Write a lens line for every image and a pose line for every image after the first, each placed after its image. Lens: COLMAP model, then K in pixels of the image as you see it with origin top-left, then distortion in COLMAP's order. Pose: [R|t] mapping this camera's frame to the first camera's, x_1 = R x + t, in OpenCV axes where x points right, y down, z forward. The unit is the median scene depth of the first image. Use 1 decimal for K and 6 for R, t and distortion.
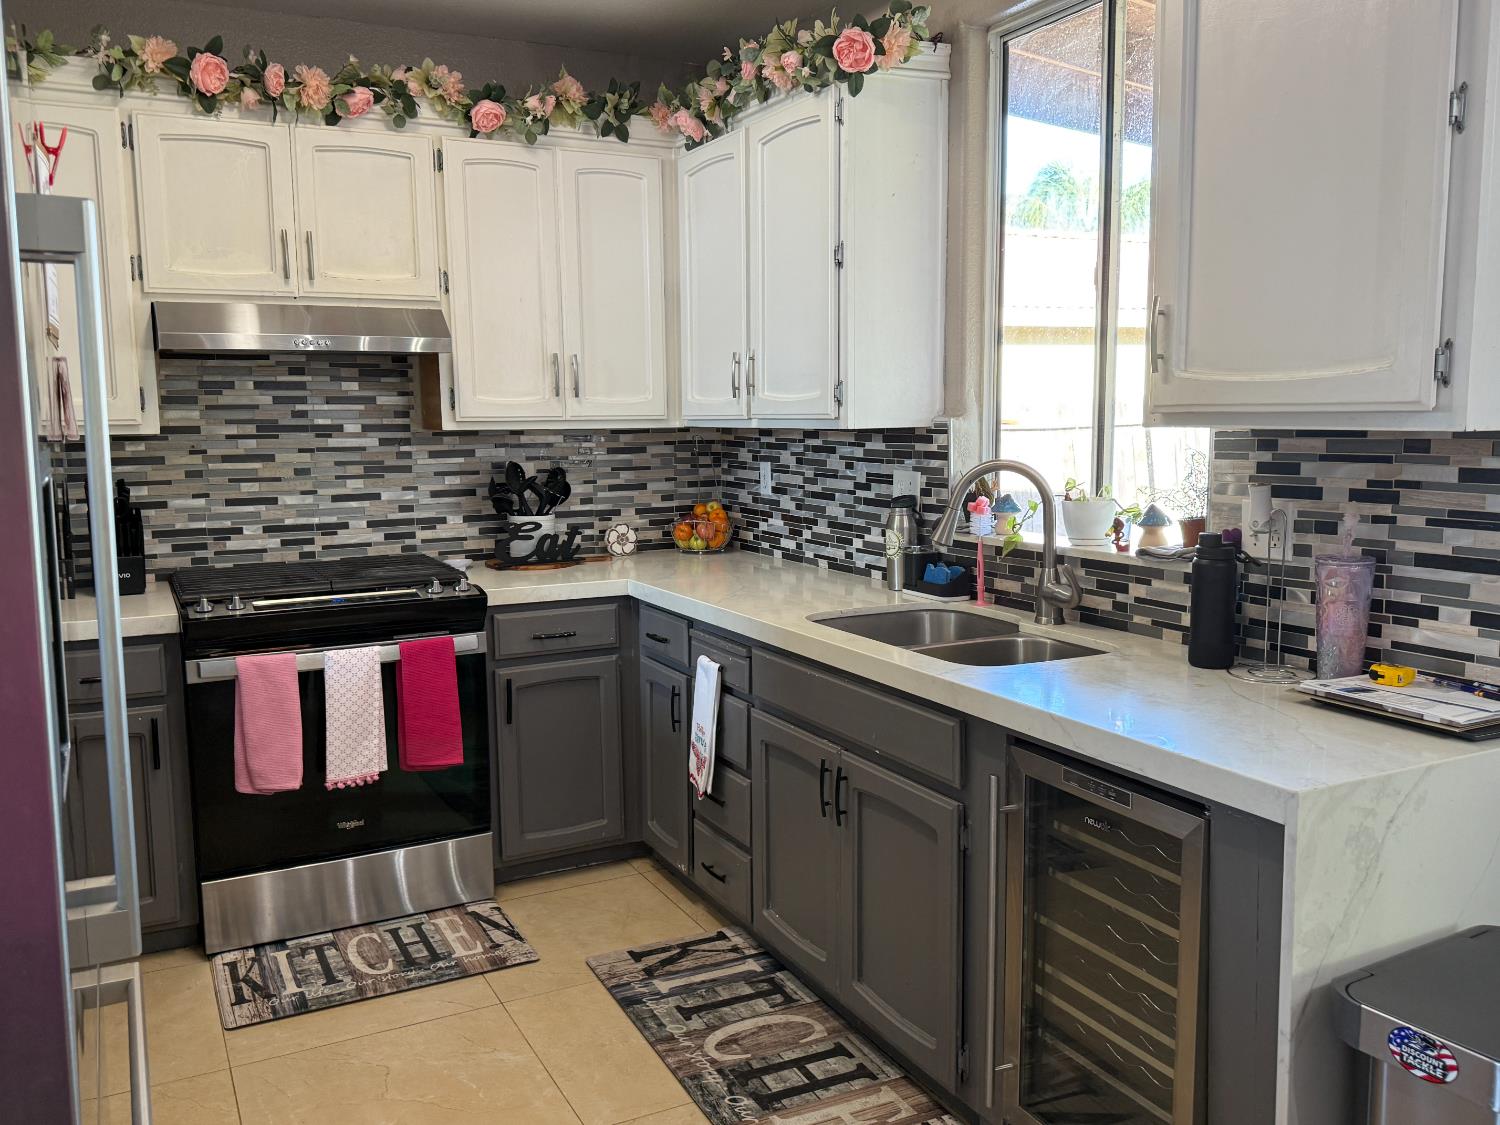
lens RADIAL K [[1243.3, 0, 745.3], [0, 1243.3, 558.2], [0, 0, 1]] dist [0.050176, -0.039078]
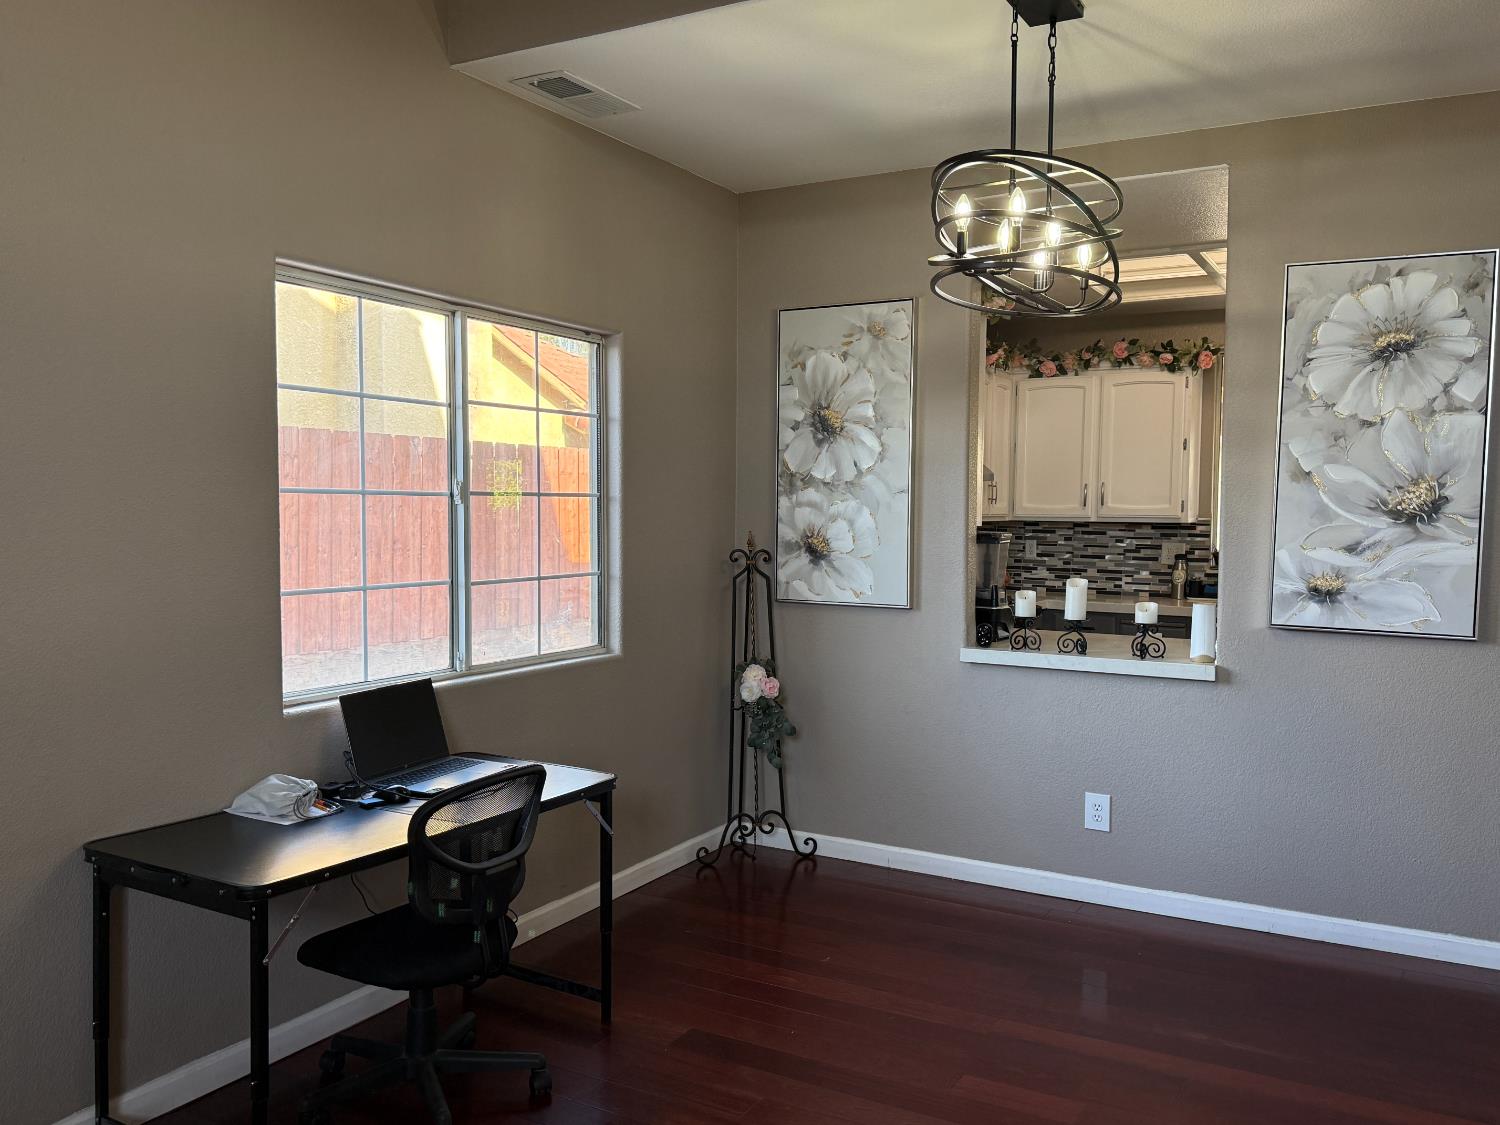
lens RADIAL K [[1243.3, 0, 752.5], [0, 1243.3, 561.2], [0, 0, 1]] dist [0.050176, -0.039078]
pose [[0.812435, -0.003861, 0.583039, -1.557109], [0.047070, 0.997149, -0.058986, 0.048414], [-0.581149, 0.075366, 0.810300, -0.277201]]
